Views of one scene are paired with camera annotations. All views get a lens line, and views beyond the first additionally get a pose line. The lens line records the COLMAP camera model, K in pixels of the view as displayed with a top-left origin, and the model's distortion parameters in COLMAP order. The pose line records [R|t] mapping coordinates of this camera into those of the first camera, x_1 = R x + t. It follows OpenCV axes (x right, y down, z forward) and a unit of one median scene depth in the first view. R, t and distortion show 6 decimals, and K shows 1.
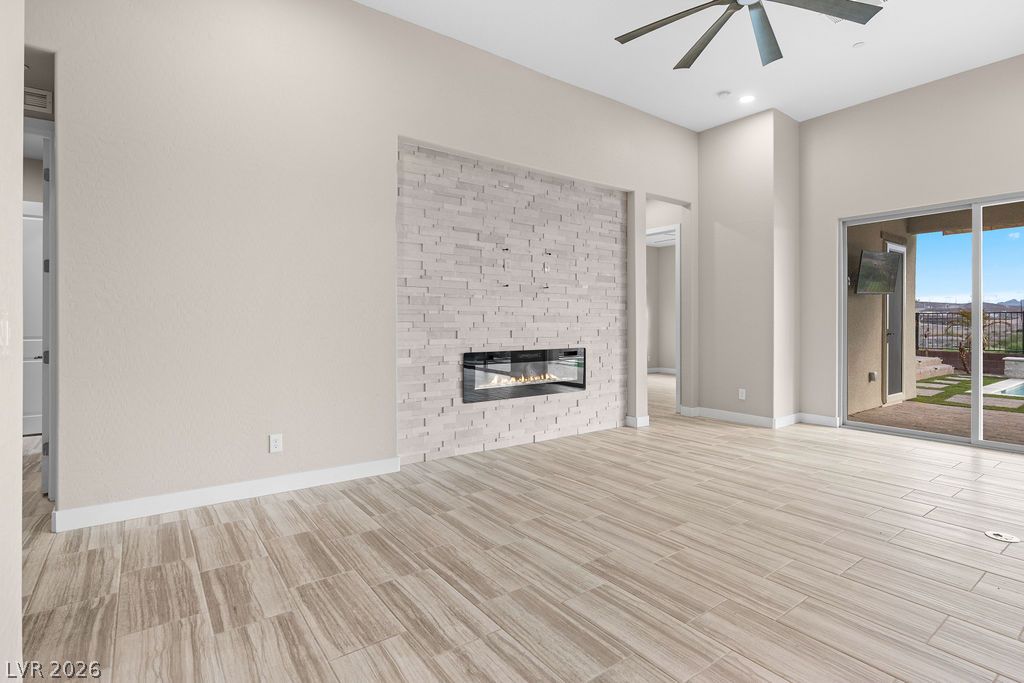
lens RADIAL K [[493.3, 0, 509.2], [0, 493.3, 324.8], [0, 0, 1]] dist [-0.003394, -0.000214]
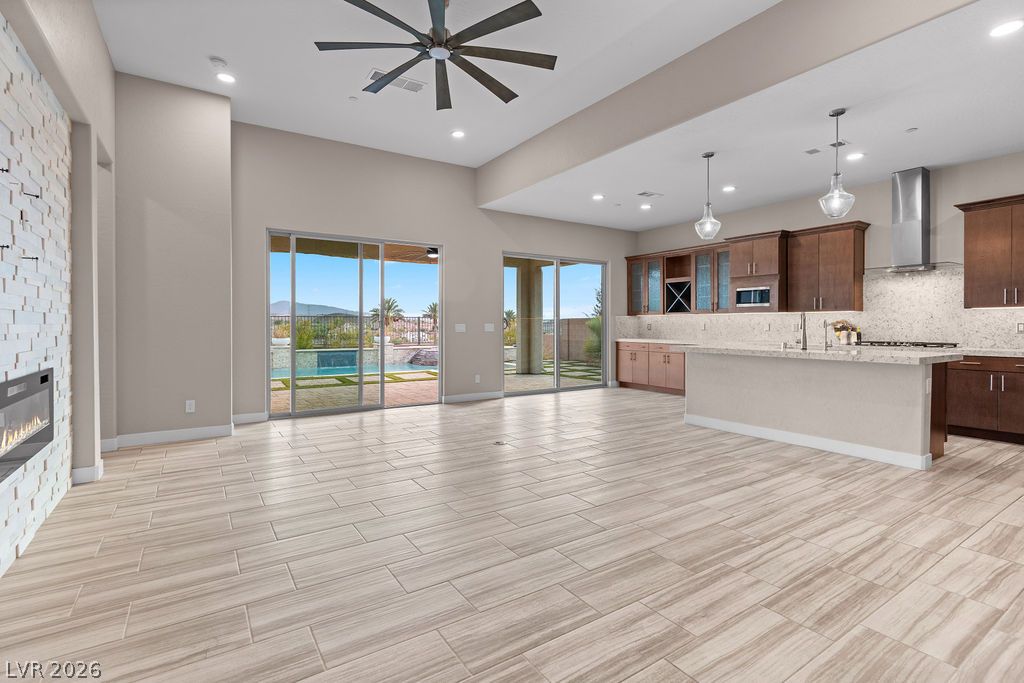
lens RADIAL K [[493.3, 0, 509.2], [0, 493.3, 324.8], [0, 0, 1]] dist [-0.003394, -0.000214]
pose [[0.049399, 0.002525, 0.998776, -0.475743], [0.002270, 0.999994, -0.002641, 0.000950], [-0.998777, 0.002398, 0.049393, 0.518360]]
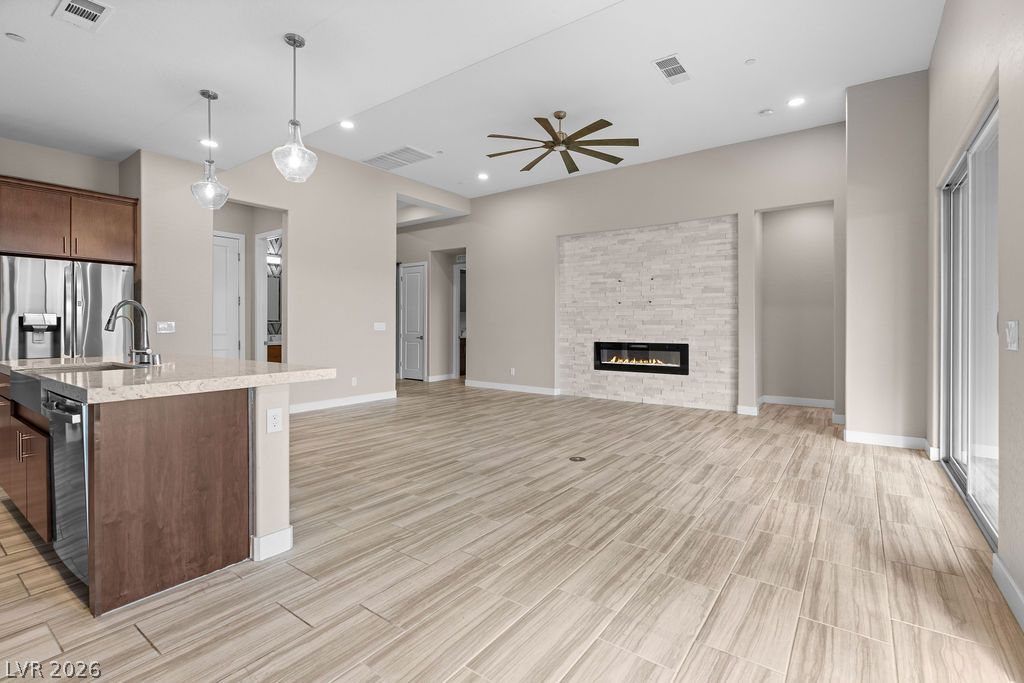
lens RADIAL K [[465.2, 0, 514.5], [0, 465.2, 328.4], [0, 0, 1]] dist [-0.000764, 0.000140]
pose [[0.313500, 0.004551, -0.949577, 1.445550], [-0.005053, 0.999982, 0.003125, 0.003619], [0.949575, 0.003819, 0.313517, 0.185255]]
